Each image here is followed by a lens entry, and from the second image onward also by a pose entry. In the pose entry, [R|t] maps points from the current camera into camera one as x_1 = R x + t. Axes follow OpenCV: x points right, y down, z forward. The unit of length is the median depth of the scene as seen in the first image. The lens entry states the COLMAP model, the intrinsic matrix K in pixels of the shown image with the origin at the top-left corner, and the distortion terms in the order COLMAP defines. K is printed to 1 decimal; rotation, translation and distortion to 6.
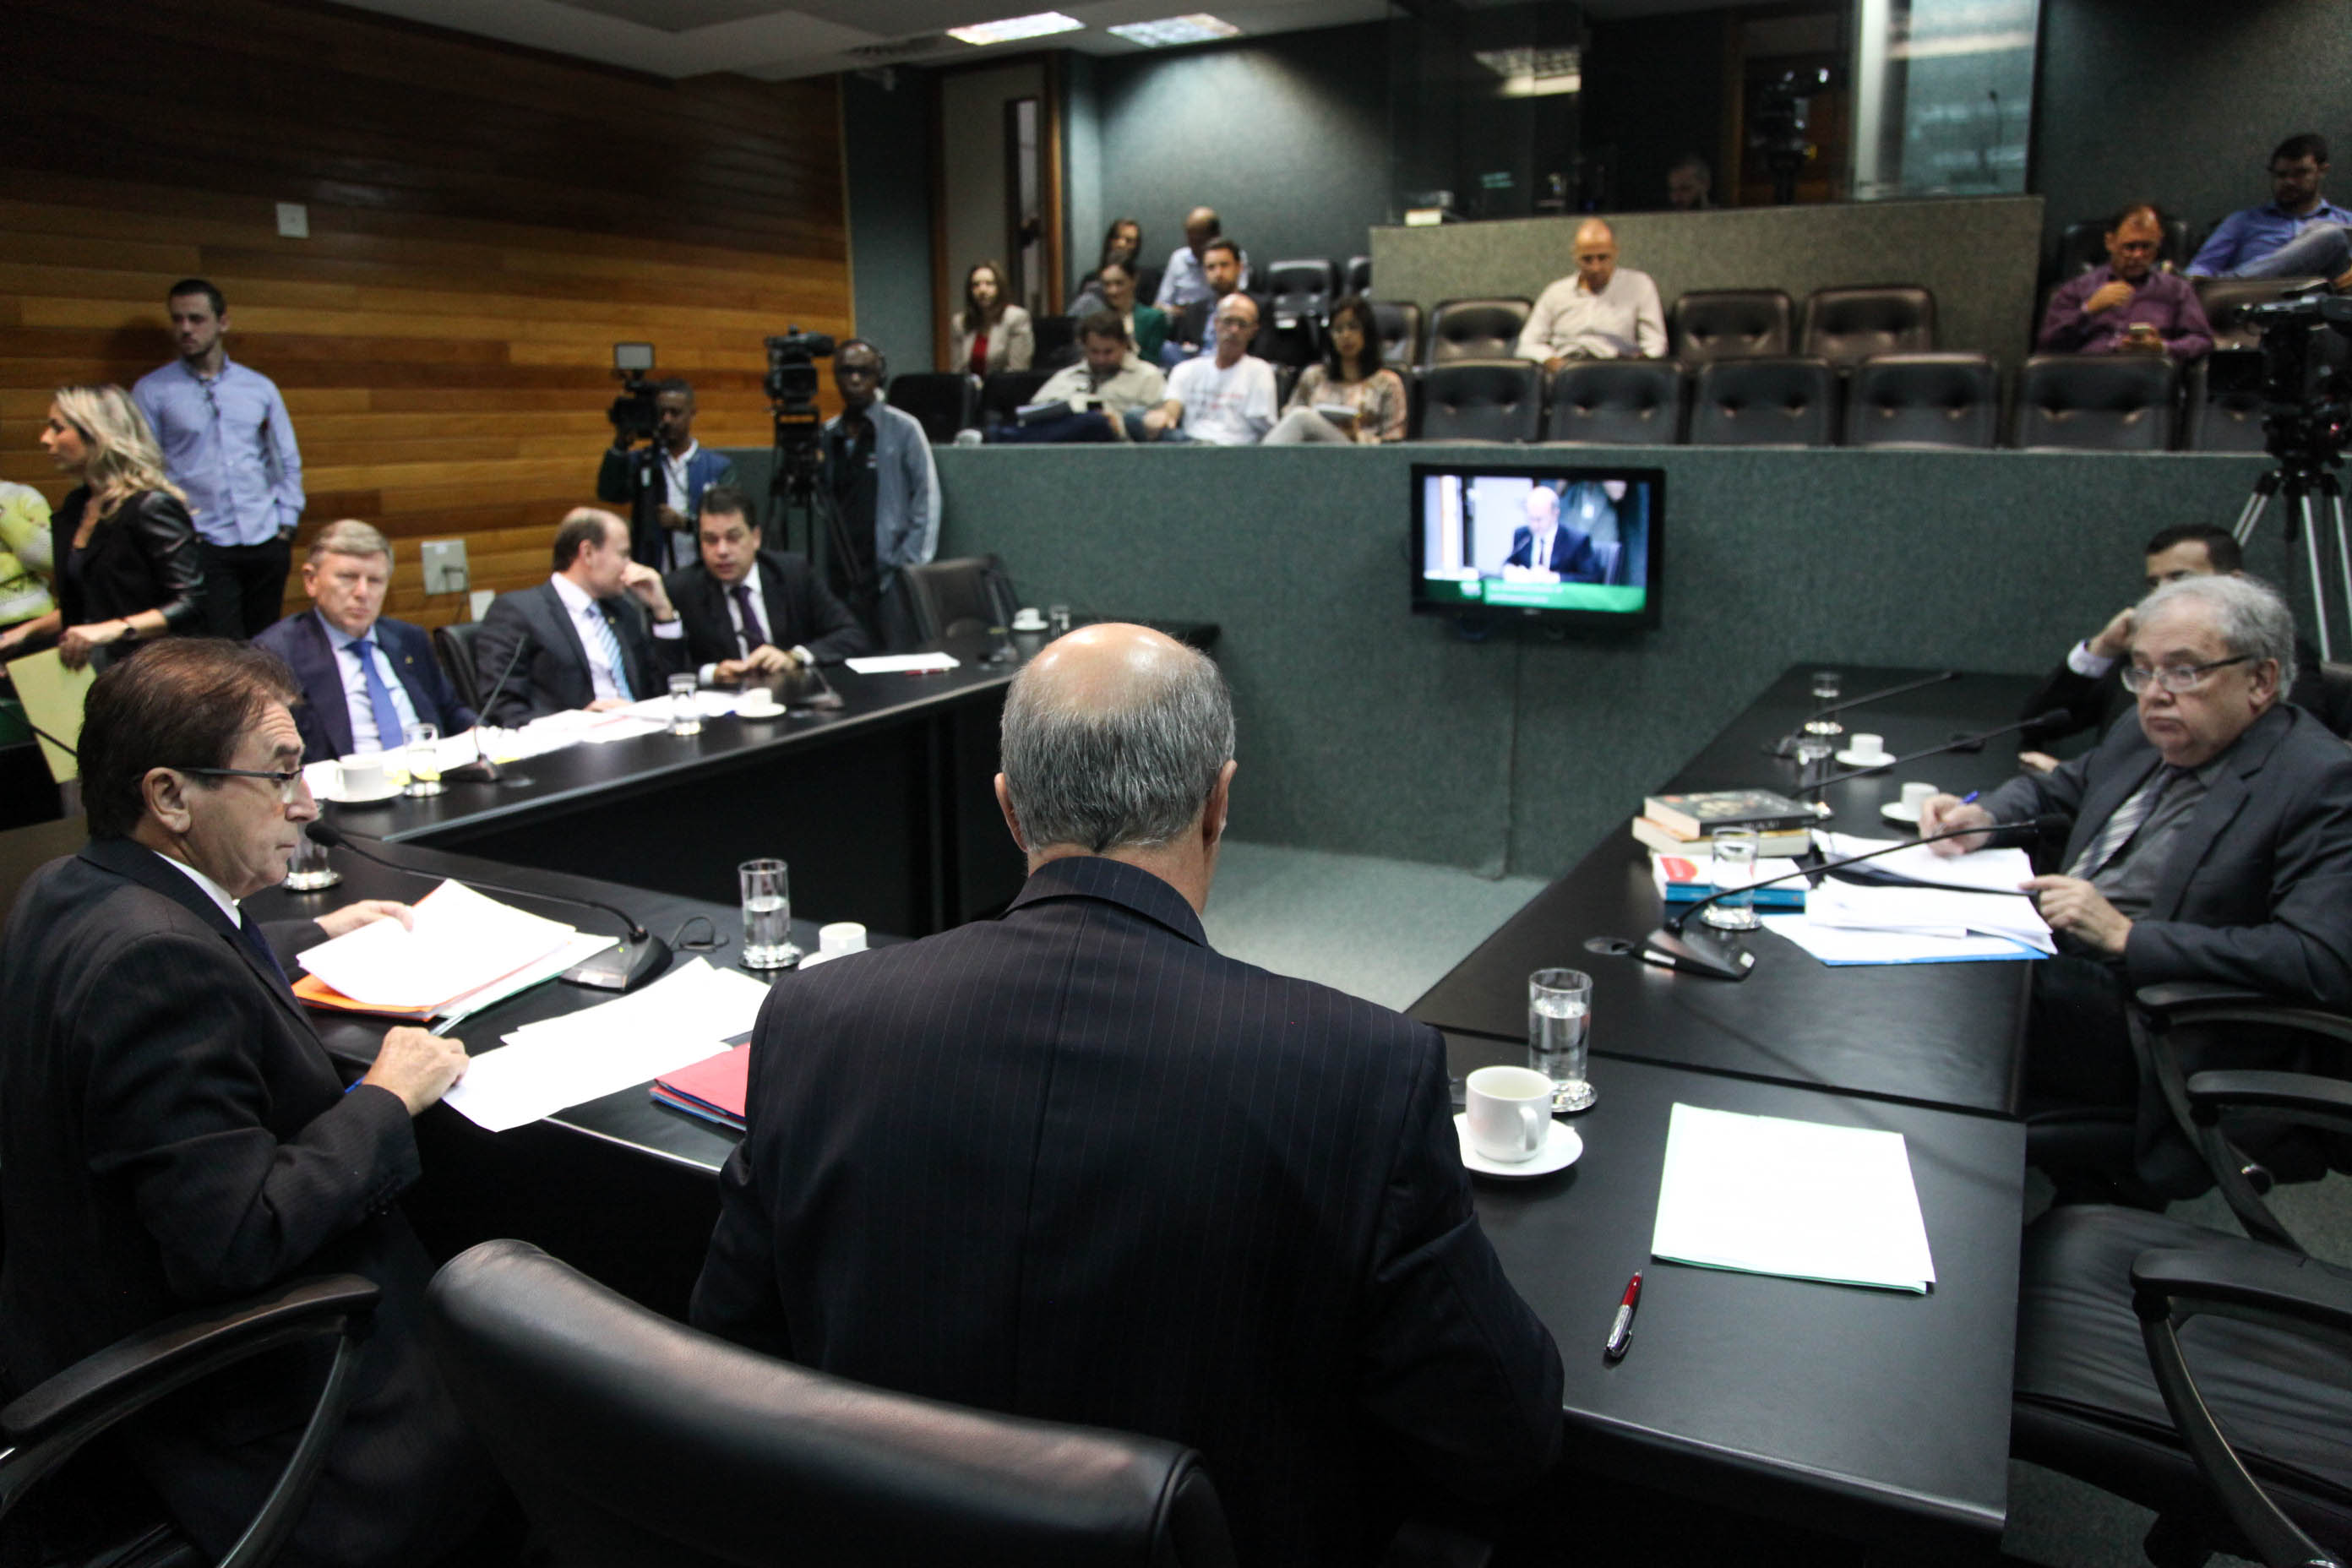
lens RADIAL K [[1637.3, 0, 1166.1], [0, 1637.3, 790.7], [0, 0, 1]] dist [-0.115278, 0.069499]
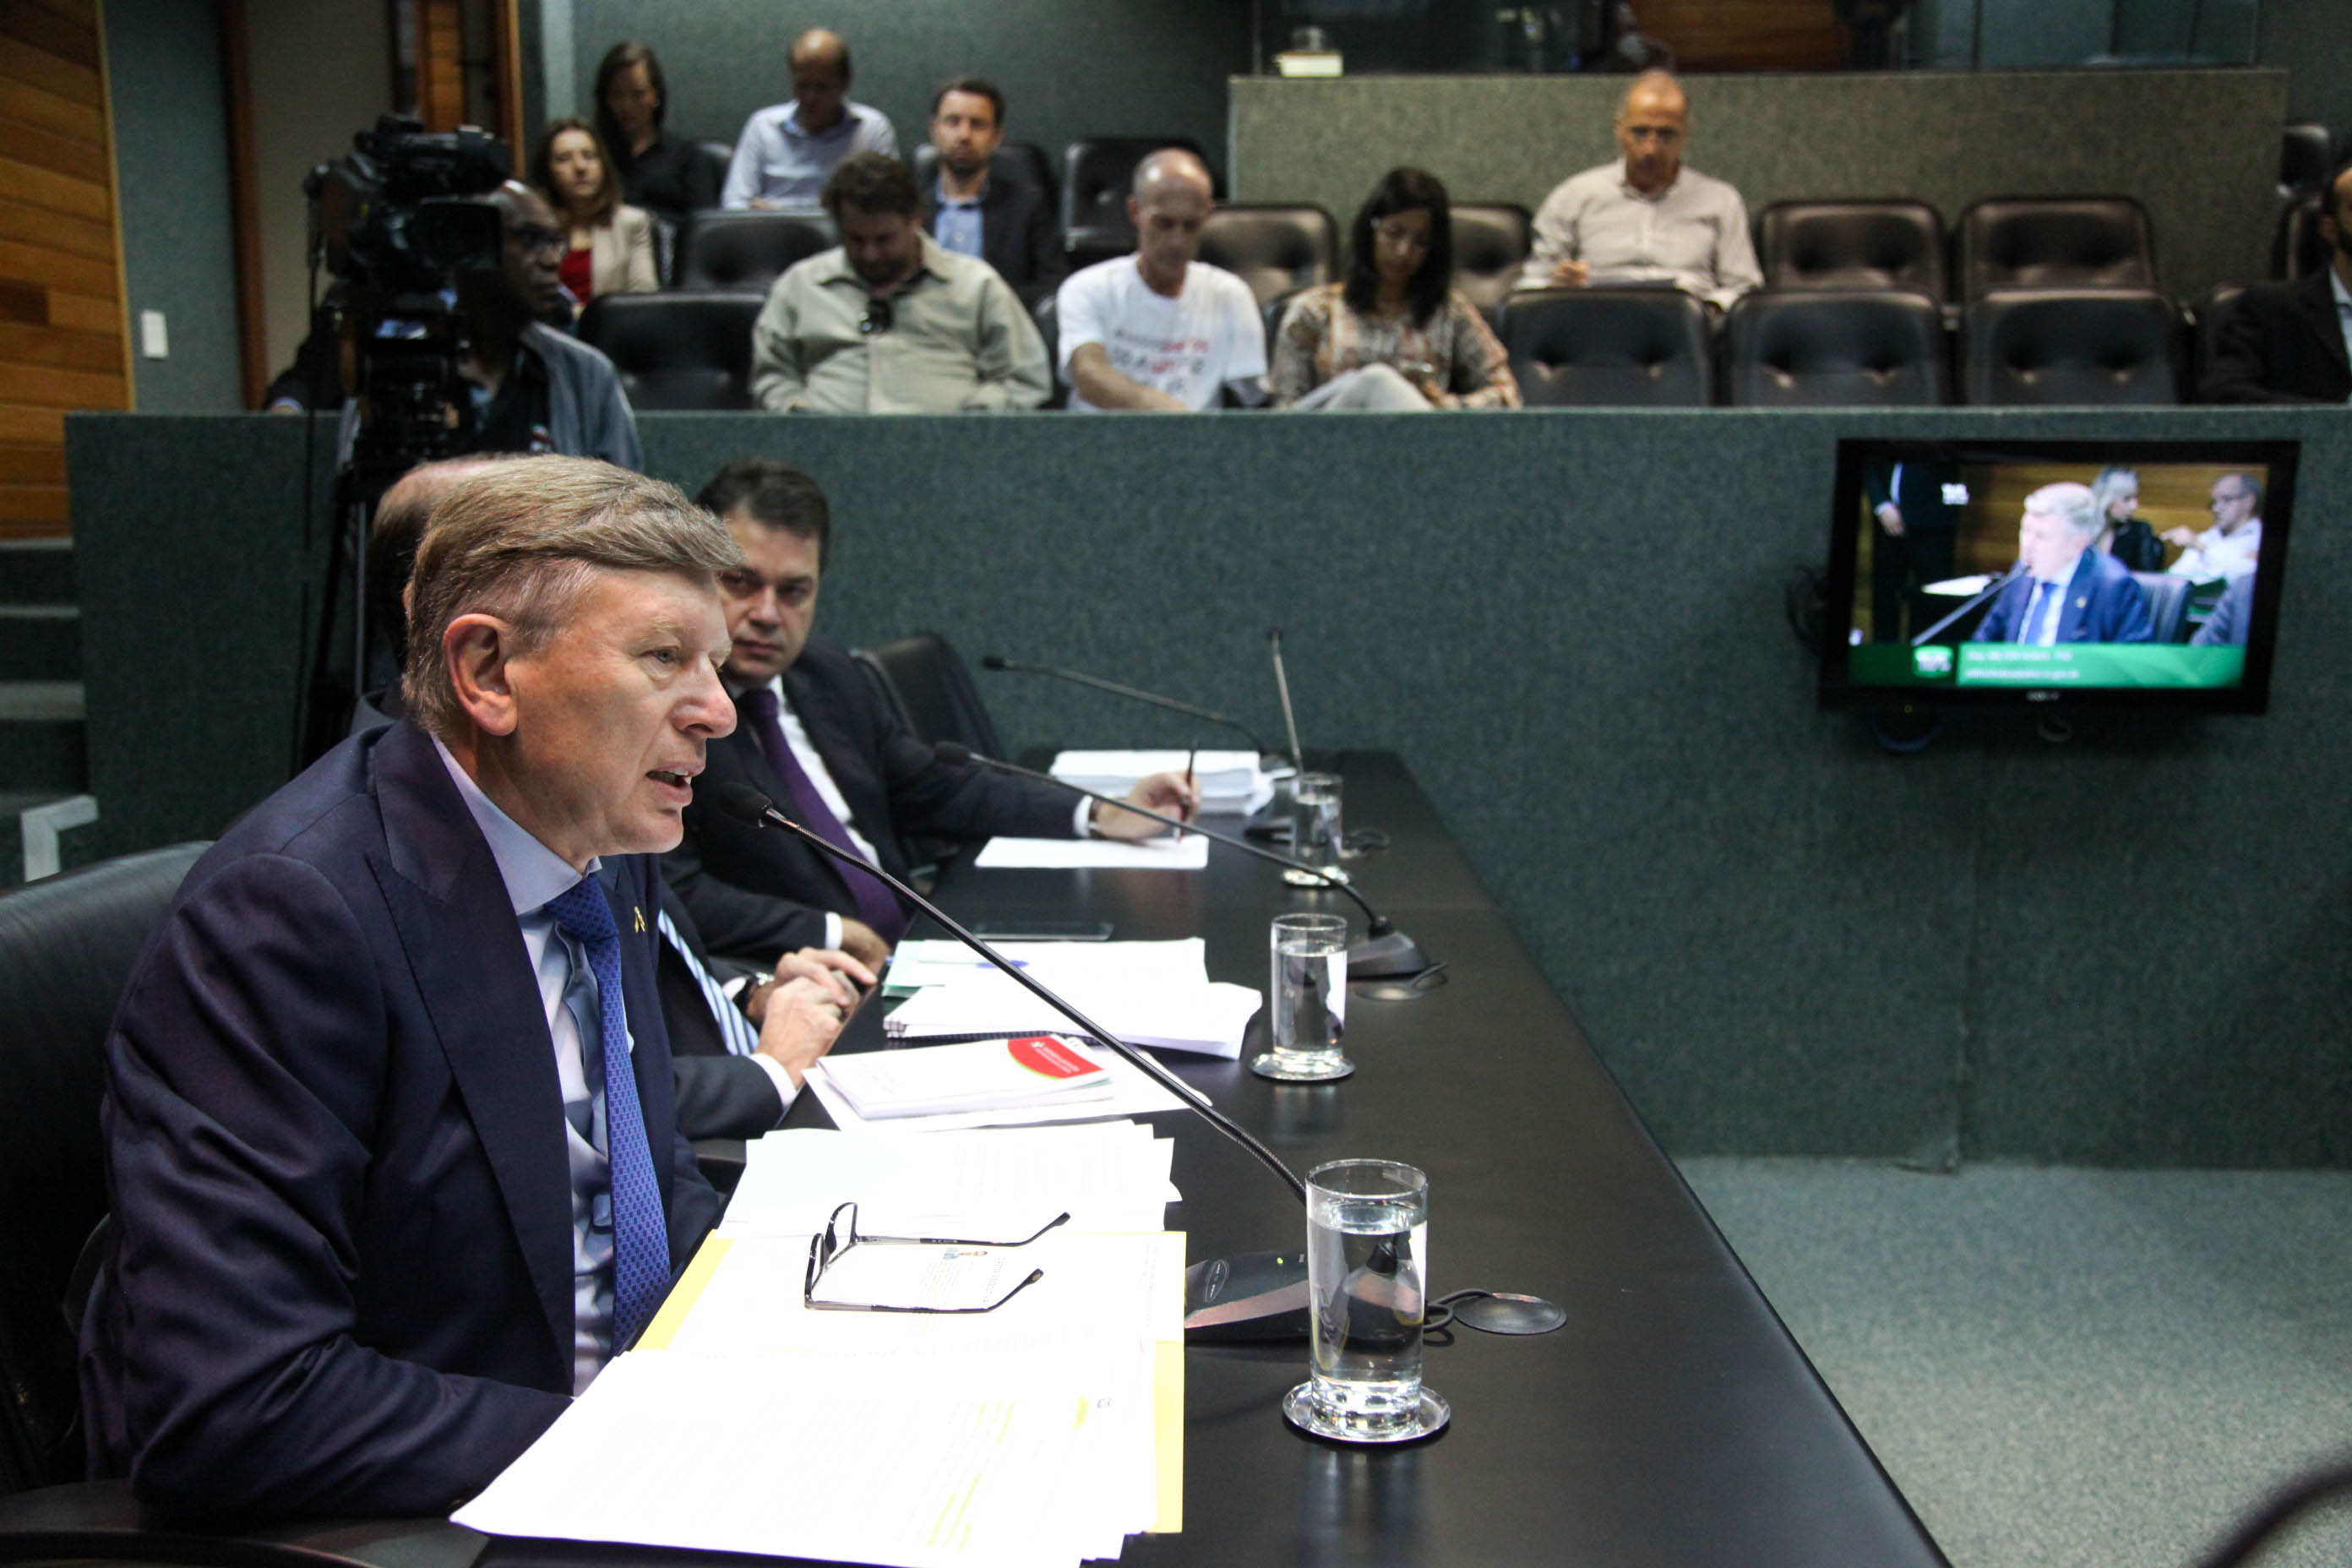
lens RADIAL K [[2319.5, 0, 1176.0], [0, 2319.5, 784.0], [0, 0, 1]] dist [-0.024009, 0.181287]
pose [[0.887057, -0.052156, 0.458704, -0.369859], [0.095498, 0.992838, -0.071787, -0.043676], [-0.451674, 0.107484, 0.885685, 0.367141]]
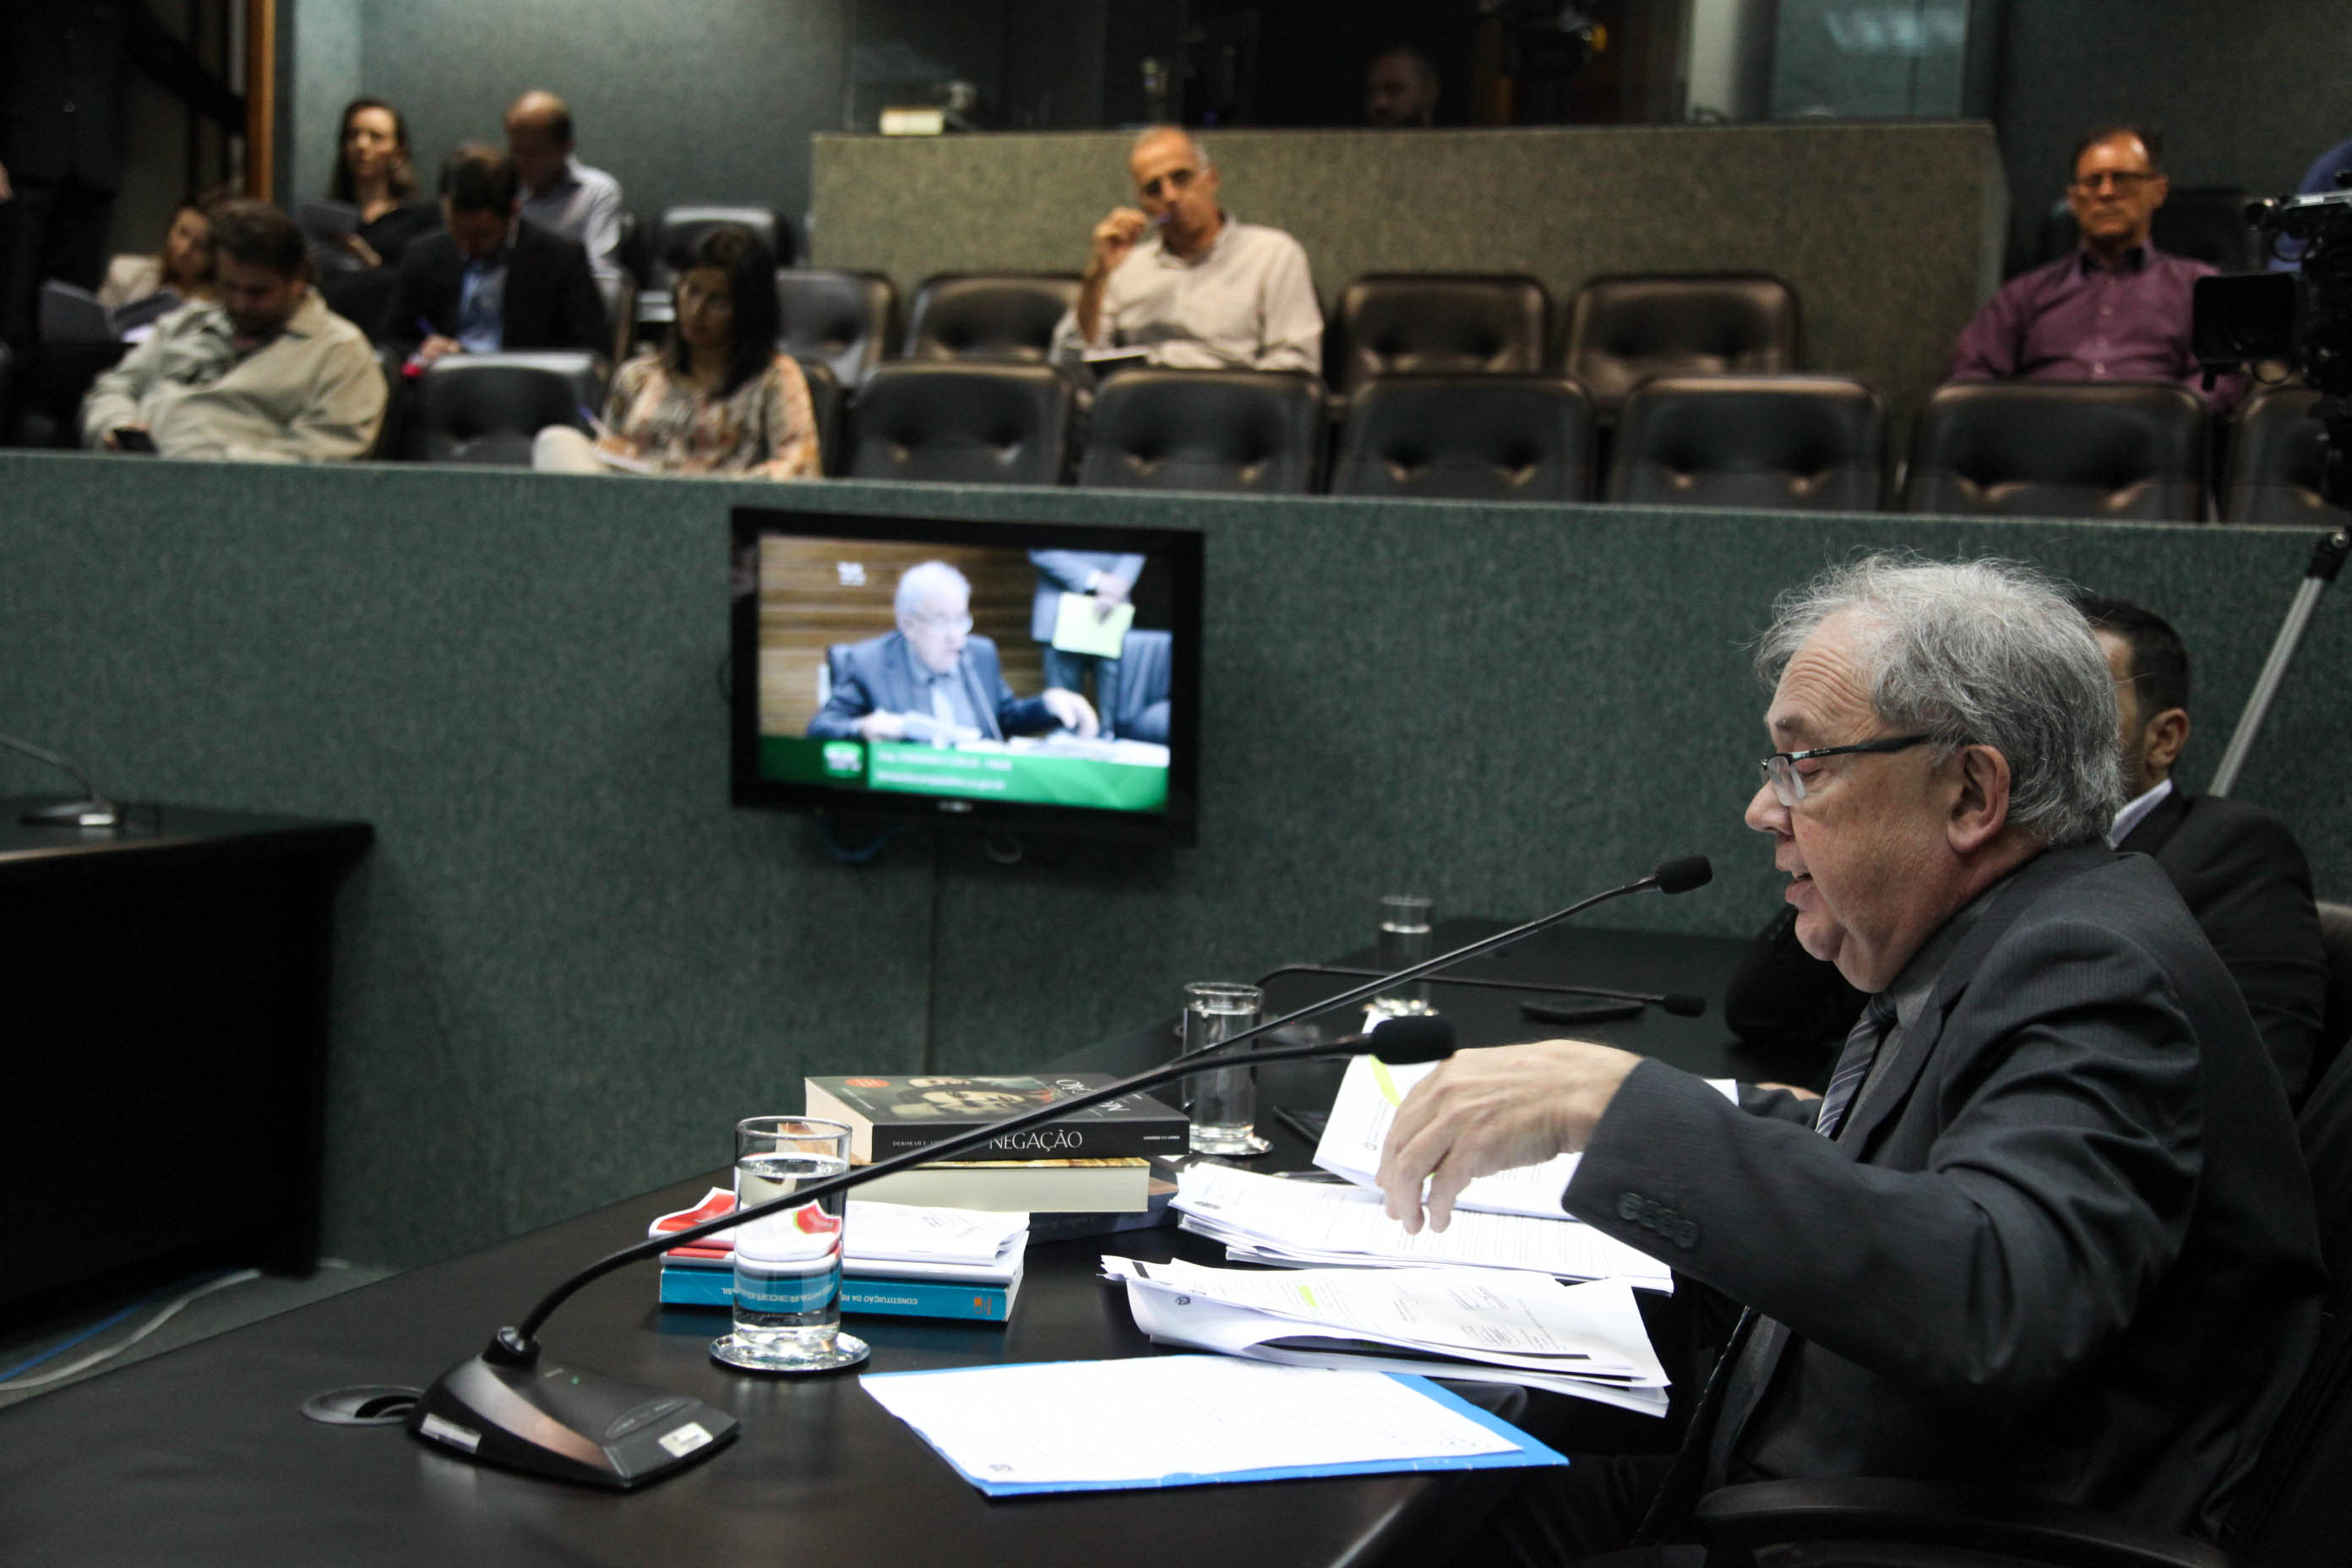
lens RADIAL K [[2815.0, 0, 1177.7], [0, 2815.0, 792.8], [0, 0, 1]] dist [0.080301, 0.064688]
pose [[0.985761, 0.048220, 0.161091, 0.132997], [-0.022051, 0.986799, -0.160442, 0.021900], [-0.166701, 0.154605, 0.973811, 0.117538]]
